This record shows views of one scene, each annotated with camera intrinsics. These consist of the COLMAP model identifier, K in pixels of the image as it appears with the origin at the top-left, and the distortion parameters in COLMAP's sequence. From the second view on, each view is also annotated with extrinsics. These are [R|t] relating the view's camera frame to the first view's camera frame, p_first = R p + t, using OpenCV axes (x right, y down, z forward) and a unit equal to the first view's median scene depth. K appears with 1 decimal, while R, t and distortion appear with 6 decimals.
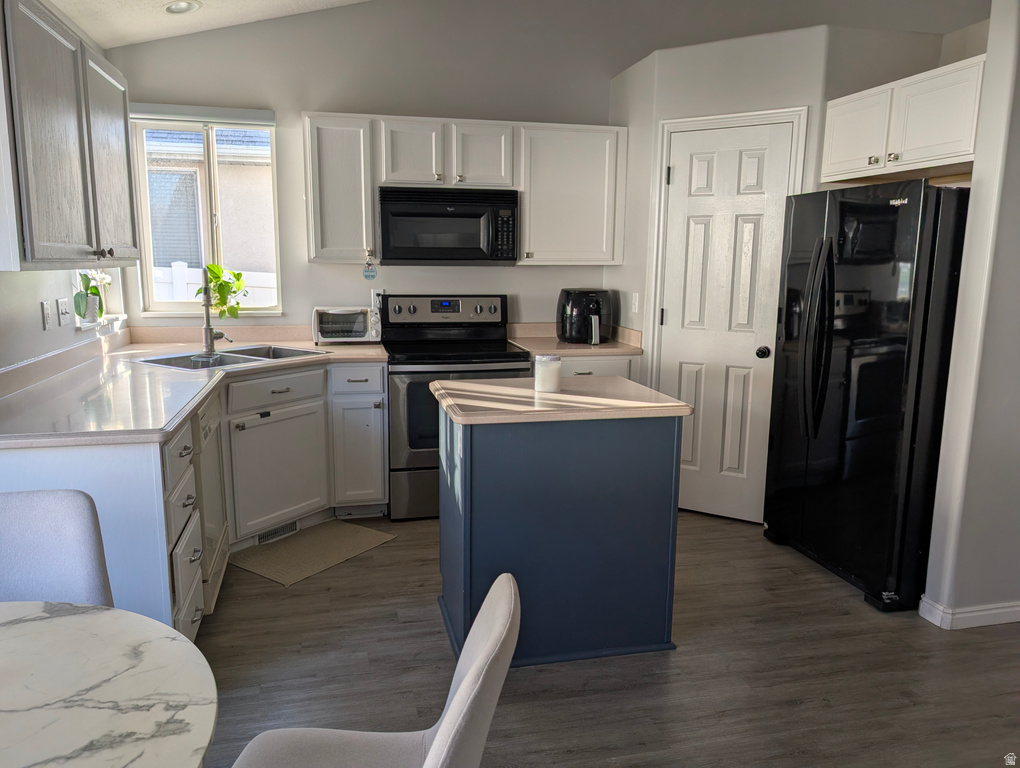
lens RADIAL K [[731.3, 0, 509.3], [0, 731.3, 390.6], [0, 0, 1]] dist [0.018796, -0.012041]
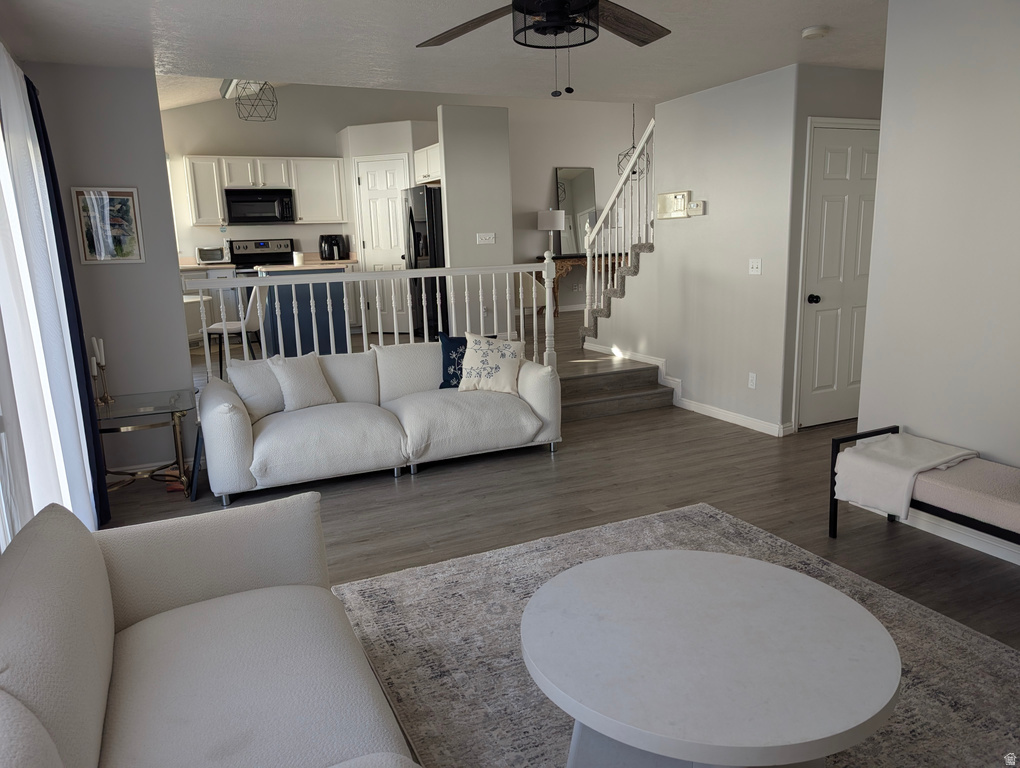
lens RADIAL K [[731.3, 0, 504.9], [0, 731.3, 376.7], [0, 0, 1]] dist [0.018796, -0.012041]
pose [[0.978755, -0.076386, 0.190274, 0.173291], [0.073997, 0.997065, 0.019641, 0.284059], [-0.191215, -0.005144, 0.981535, -1.250704]]
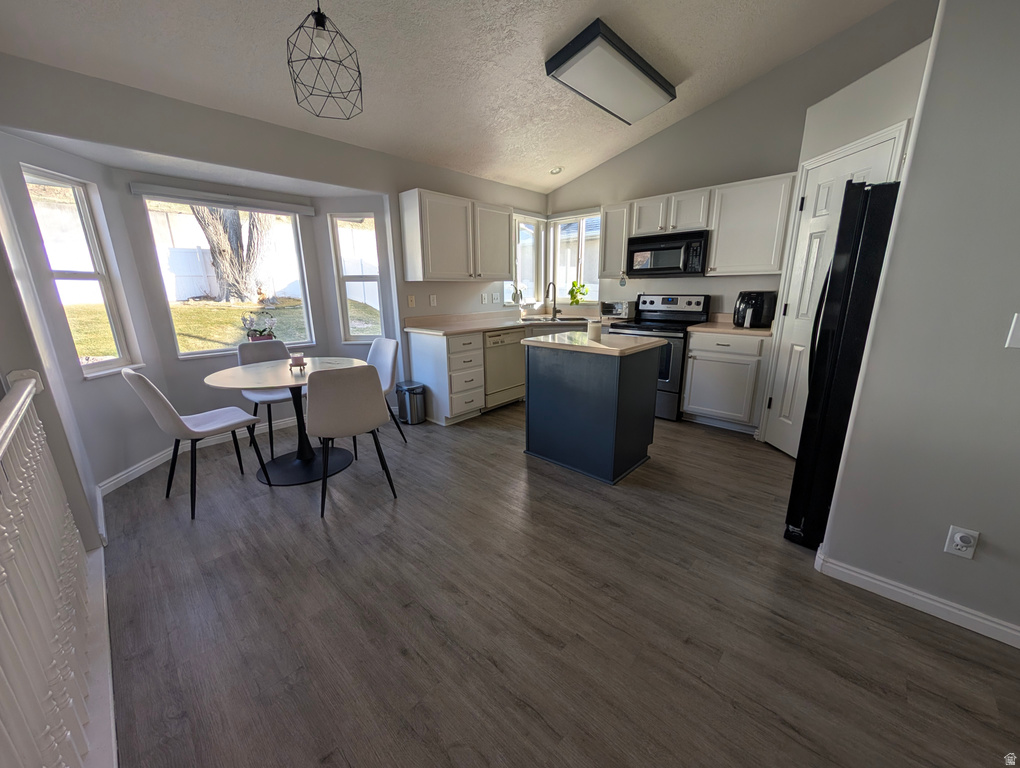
lens RADIAL K [[385.5, 0, 510.6], [0, 385.5, 381.9], [0, 0, 1]] dist [-0.000107, -0.000174]
pose [[0.558553, 0.183598, -0.808895, 0.529382], [-0.127396, 0.982613, 0.135060, 0.001540], [0.819627, 0.027612, 0.572231, 0.154281]]
